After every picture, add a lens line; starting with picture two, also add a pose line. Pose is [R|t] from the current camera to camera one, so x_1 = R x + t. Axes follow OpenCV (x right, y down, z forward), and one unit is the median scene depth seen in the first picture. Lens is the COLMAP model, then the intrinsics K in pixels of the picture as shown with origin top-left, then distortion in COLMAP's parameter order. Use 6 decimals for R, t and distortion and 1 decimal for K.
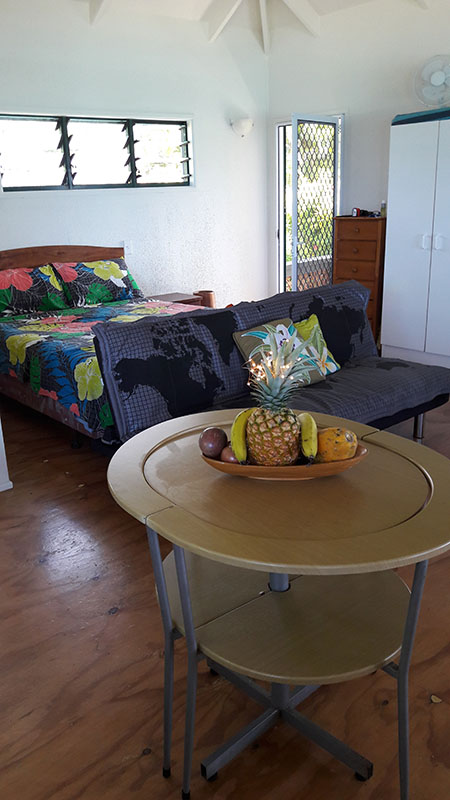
lens RADIAL K [[681.4, 0, 225.0], [0, 681.4, 400.0], [0, 0, 1]] dist [0.113966, 0.001924]
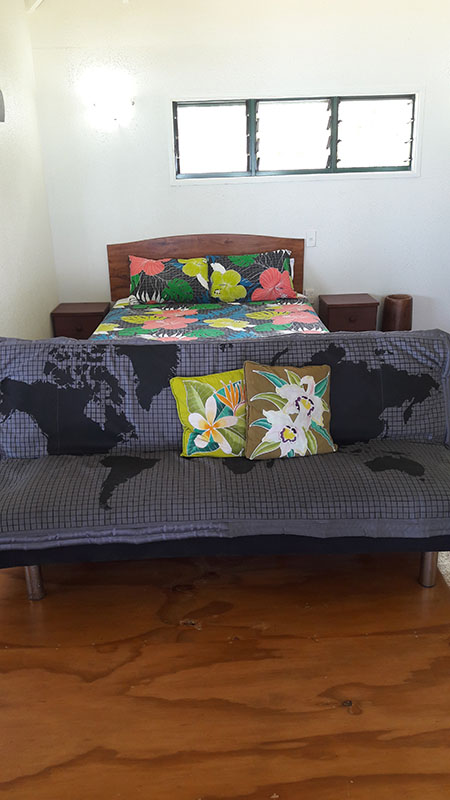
lens RADIAL K [[615.8, 0, 225.0], [0, 615.8, 400.0], [0, 0, 1]] dist [-0.000471, -0.004684]
pose [[0.754240, 0.243366, -0.609832, 0.526994], [-0.192006, 0.969925, 0.149595, -0.191664], [0.627898, 0.004261, 0.778284, 0.488987]]
